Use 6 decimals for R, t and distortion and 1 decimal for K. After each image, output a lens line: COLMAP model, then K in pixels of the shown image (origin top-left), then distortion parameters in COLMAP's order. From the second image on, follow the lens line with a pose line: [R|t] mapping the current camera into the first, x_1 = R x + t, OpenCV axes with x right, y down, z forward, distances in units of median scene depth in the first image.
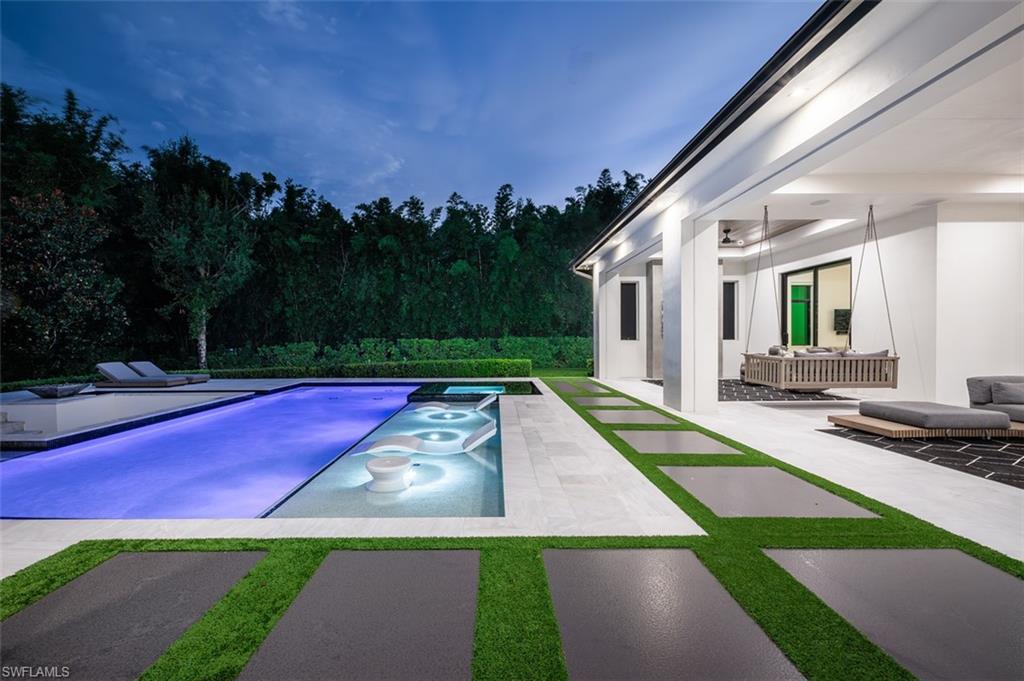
lens RADIAL K [[414.3, 0, 494.7], [0, 414.3, 344.9], [0, 0, 1]] dist [0.001878, 0.000322]
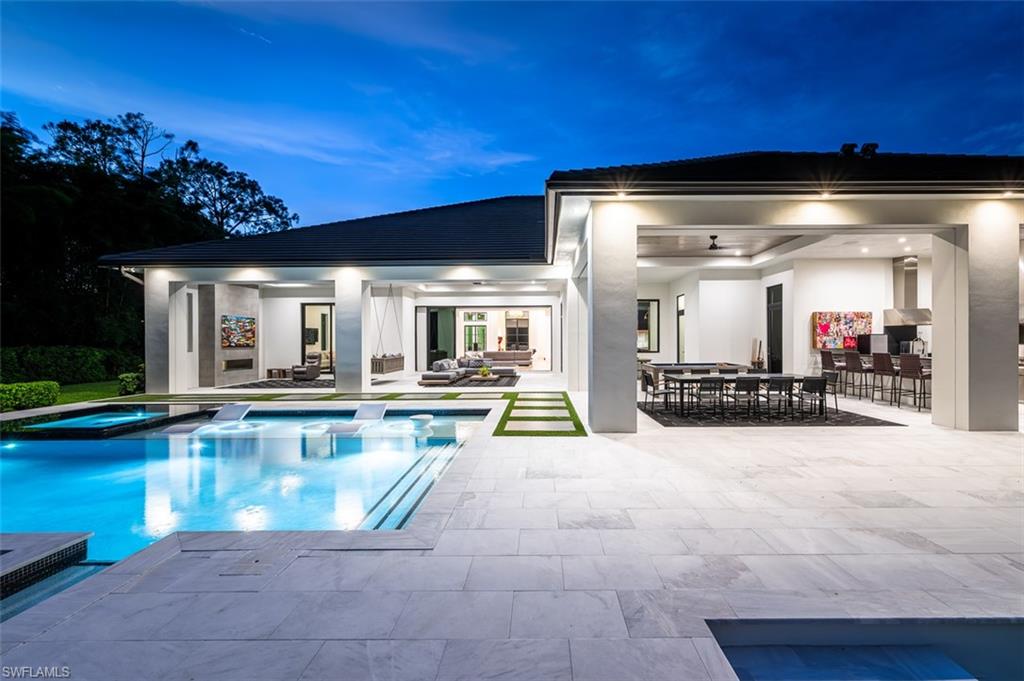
lens RADIAL K [[414.3, 0, 543.9], [0, 414.3, 344.1], [0, 0, 1]] dist [0.001878, 0.000322]
pose [[-0.003606, -0.004956, 0.999981, -0.667148], [0.022818, 0.999727, 0.005037, -0.014805], [-0.999733, 0.022835, -0.003492, 0.138834]]
